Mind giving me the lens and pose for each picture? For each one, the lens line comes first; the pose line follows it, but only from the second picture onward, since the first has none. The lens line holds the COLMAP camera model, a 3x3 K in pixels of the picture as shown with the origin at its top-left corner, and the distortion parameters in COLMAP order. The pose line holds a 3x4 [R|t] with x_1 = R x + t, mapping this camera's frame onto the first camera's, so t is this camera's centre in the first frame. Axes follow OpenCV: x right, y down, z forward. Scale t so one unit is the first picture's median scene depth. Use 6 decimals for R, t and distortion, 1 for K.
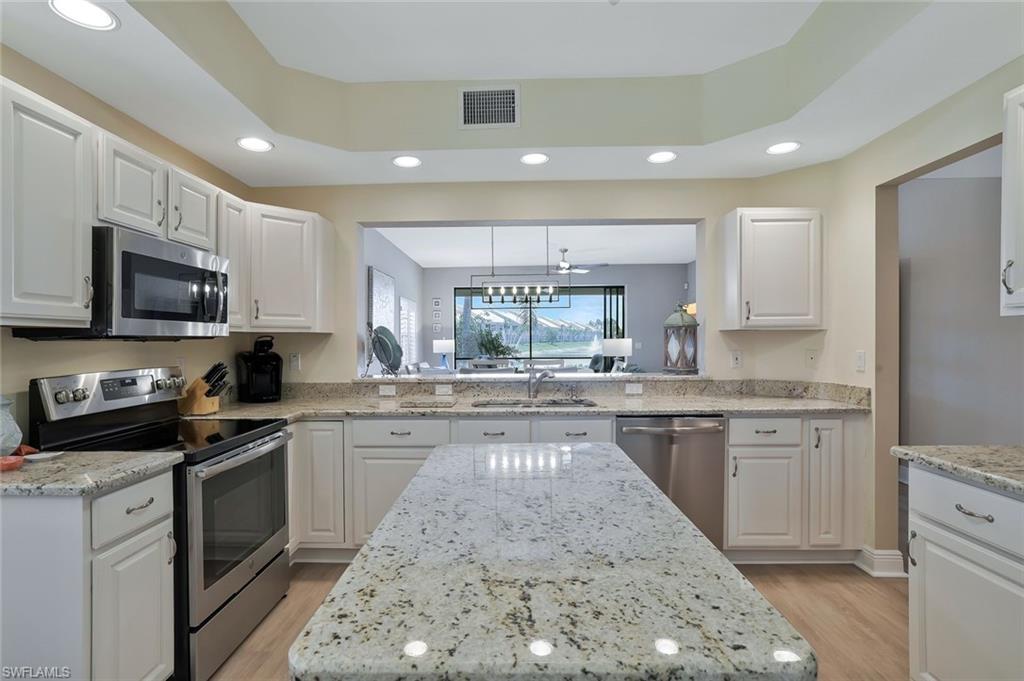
lens RADIAL K [[501.8, 0, 504.7], [0, 501.8, 342.7], [0, 0, 1]] dist [-0.011462, 0.001281]
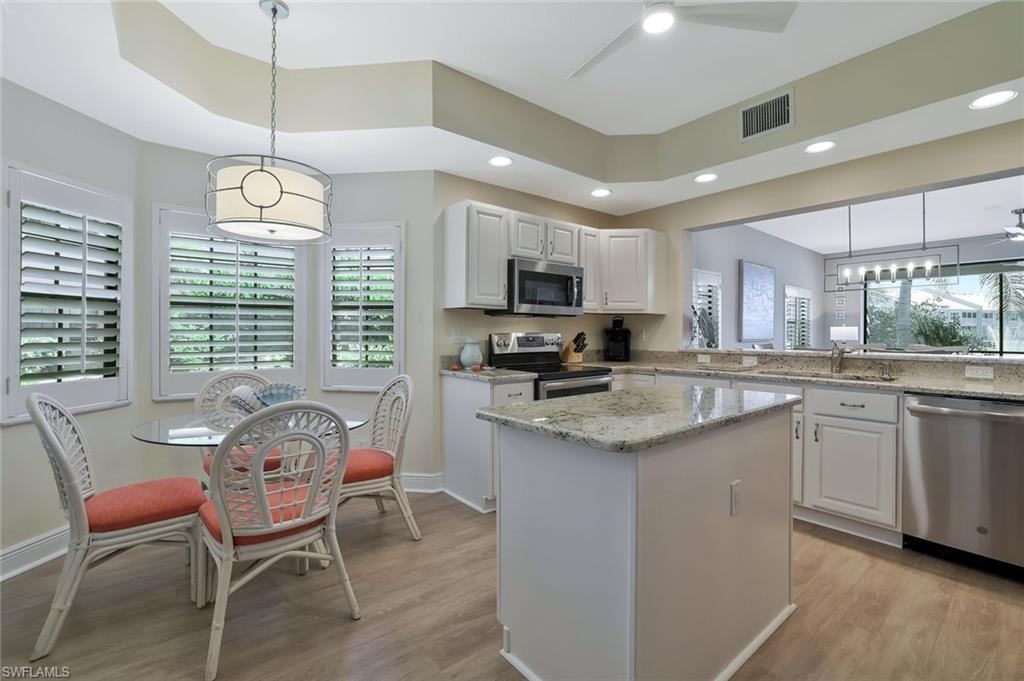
lens RADIAL K [[445.3, 0, 513.1], [0, 445.3, 330.8], [0, 0, 1]] dist [-0.023736, 0.001623]
pose [[0.657820, 0.008606, -0.753126, 0.351850], [-0.012565, 0.999921, 0.000451, 0.036576], [0.753070, 0.009166, 0.657876, -0.113400]]
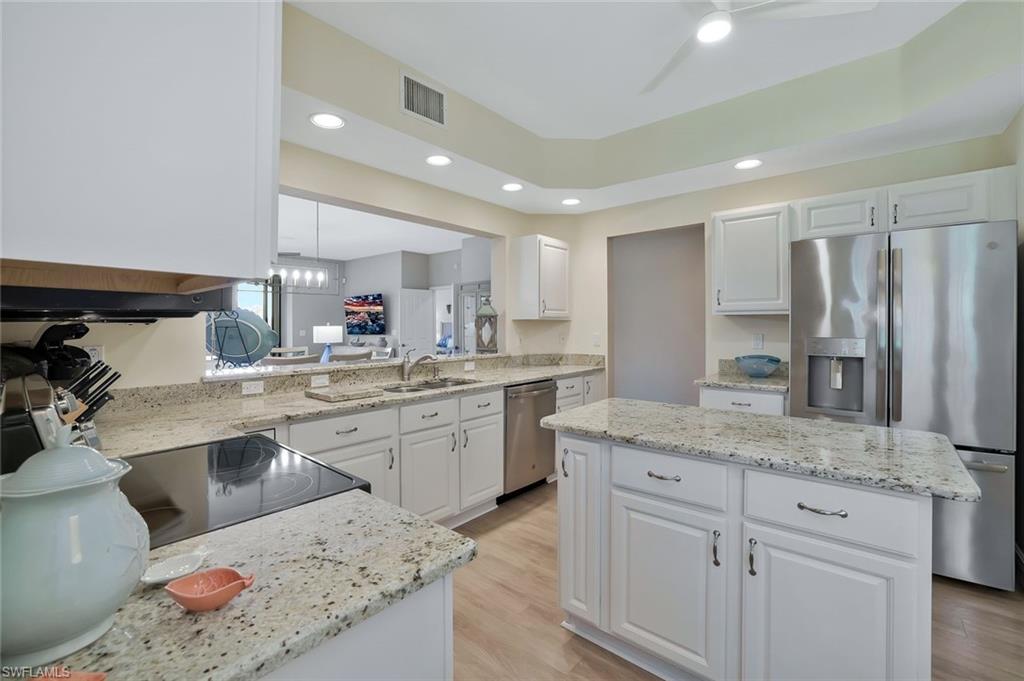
lens RADIAL K [[445.3, 0, 509.3], [0, 445.3, 329.8], [0, 0, 1]] dist [-0.023736, 0.001623]
pose [[0.634560, -0.001098, 0.772873, -0.626756], [0.002773, 0.999996, -0.000856, 0.004809], [-0.772869, 0.002687, 0.634560, 0.283599]]
